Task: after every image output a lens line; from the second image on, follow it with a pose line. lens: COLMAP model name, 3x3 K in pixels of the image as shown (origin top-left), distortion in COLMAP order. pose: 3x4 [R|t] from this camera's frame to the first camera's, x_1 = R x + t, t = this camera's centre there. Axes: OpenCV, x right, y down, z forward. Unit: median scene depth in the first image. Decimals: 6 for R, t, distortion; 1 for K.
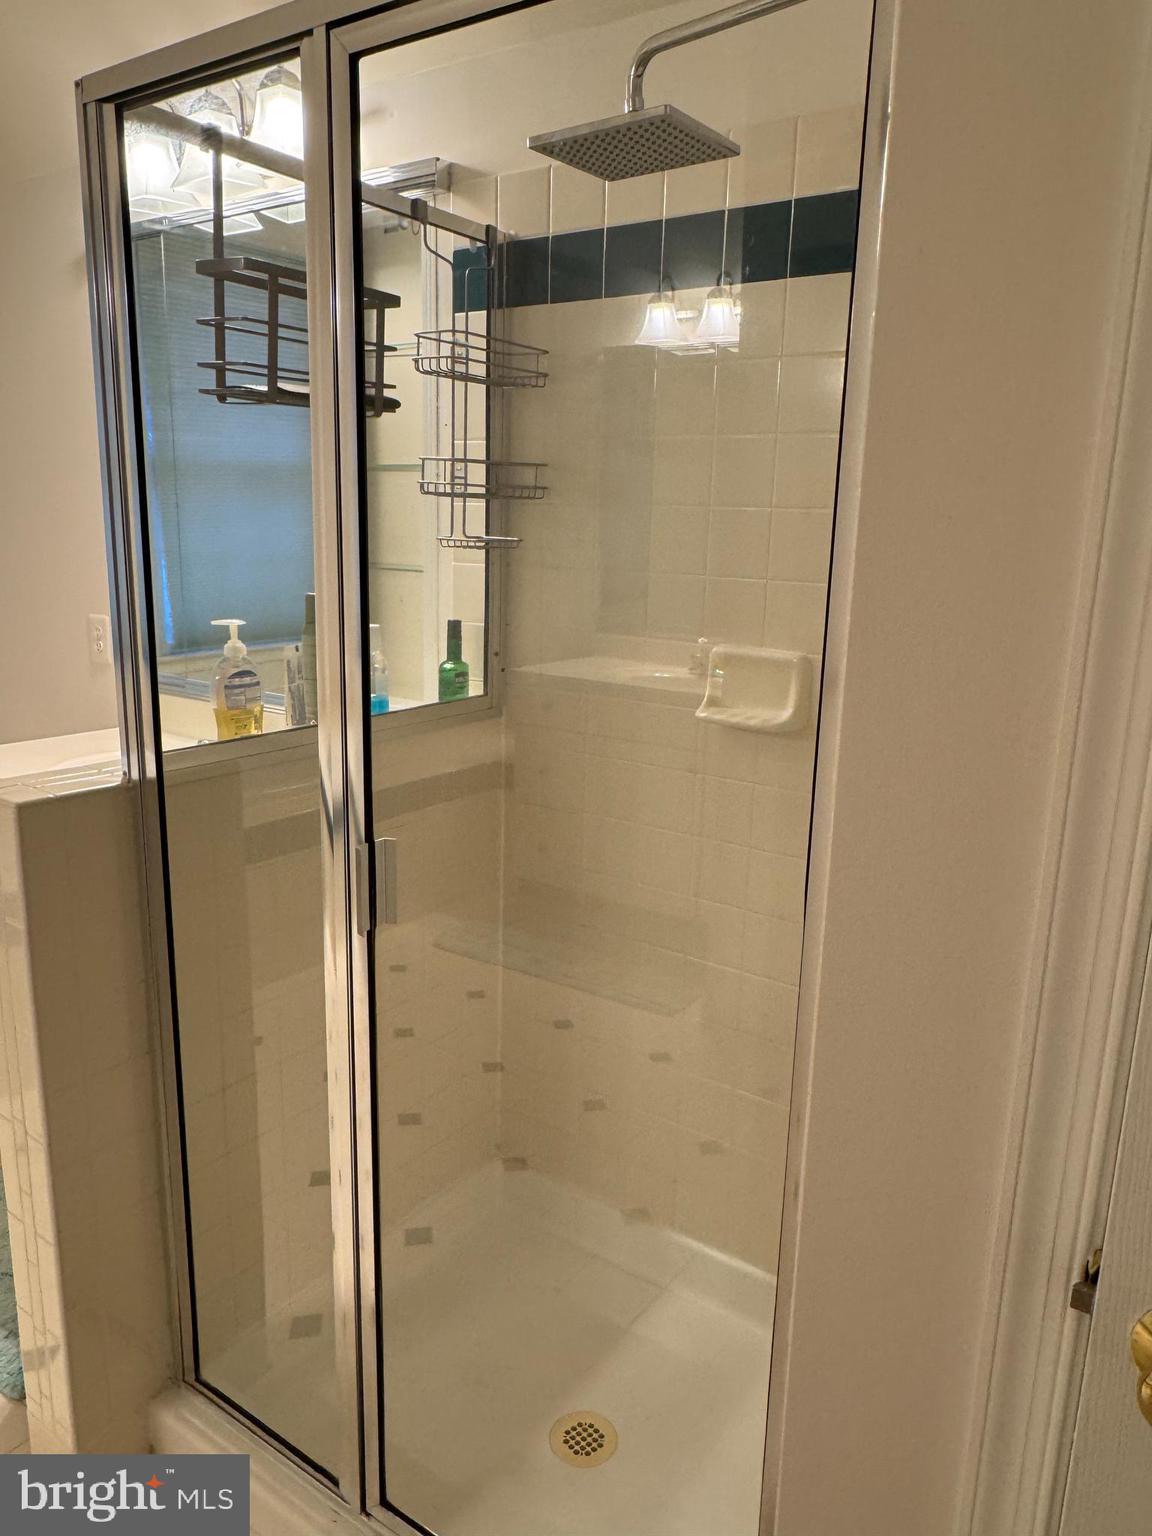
lens RADIAL K [[1085.1, 0, 581.8], [0, 1085.1, 760.6], [0, 0, 1]] dist [-0.001353, 0.002071]
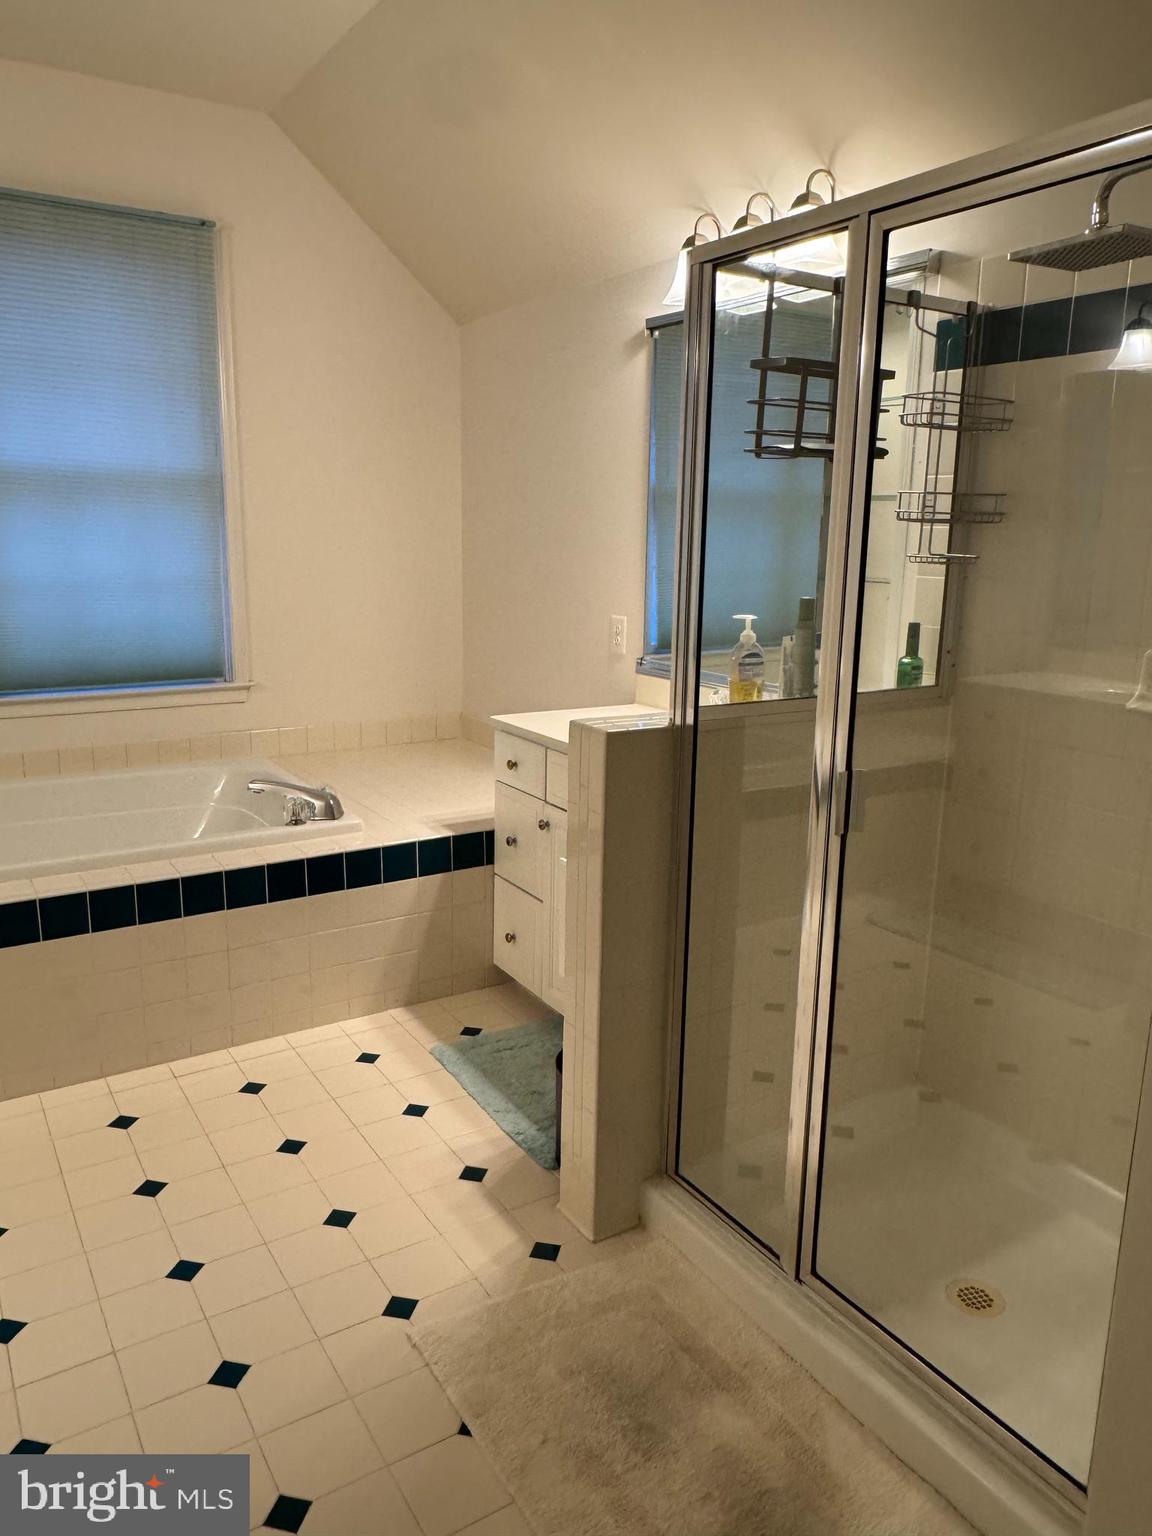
lens RADIAL K [[1085.1, 0, 581.8], [0, 1085.1, 760.6], [0, 0, 1]] dist [-0.001353, 0.002071]
pose [[0.922248, 0.072353, -0.379767, 0.012606], [-0.078862, 0.996884, -0.001587, 0.061312], [0.378469, 0.031413, 0.925081, -0.286819]]
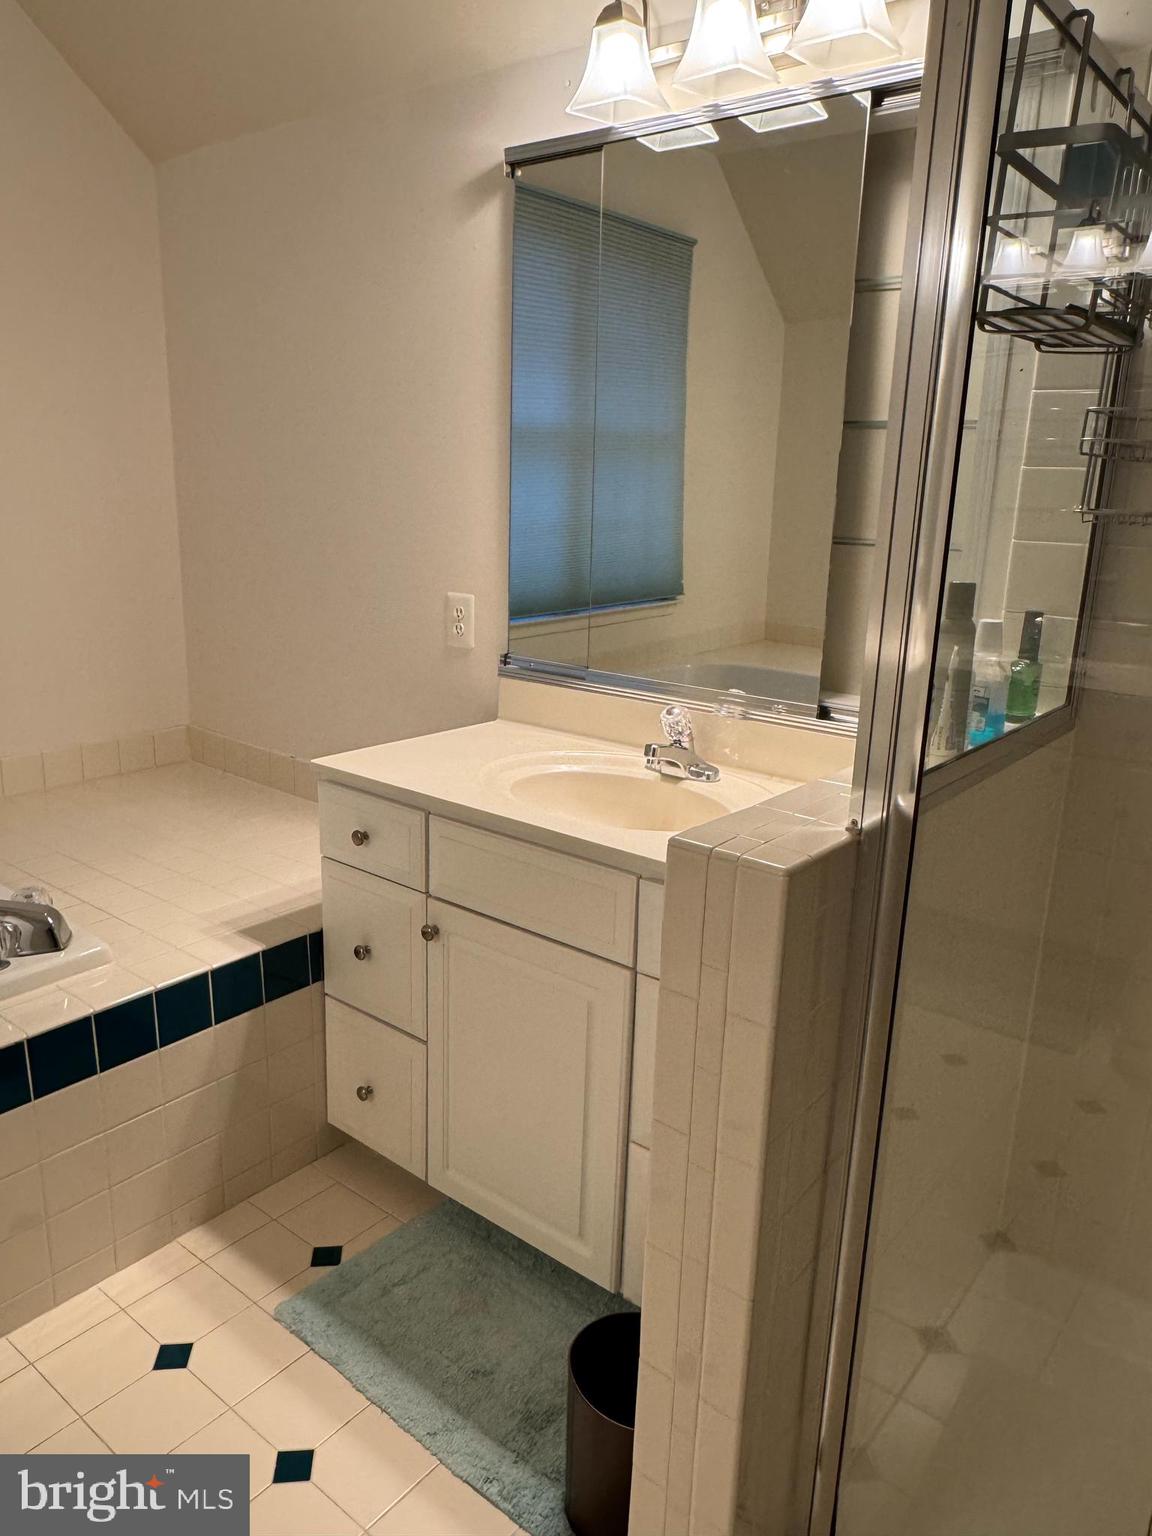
lens RADIAL K [[1082.1, 0, 576.0], [0, 1082.1, 768.0], [0, 0, 1]] dist [-0.004318, -0.003311]
pose [[0.997557, 0.021482, -0.066478, -0.446770], [-0.019068, 0.999143, 0.036739, -0.039624], [0.067211, -0.035382, 0.997111, 0.179305]]
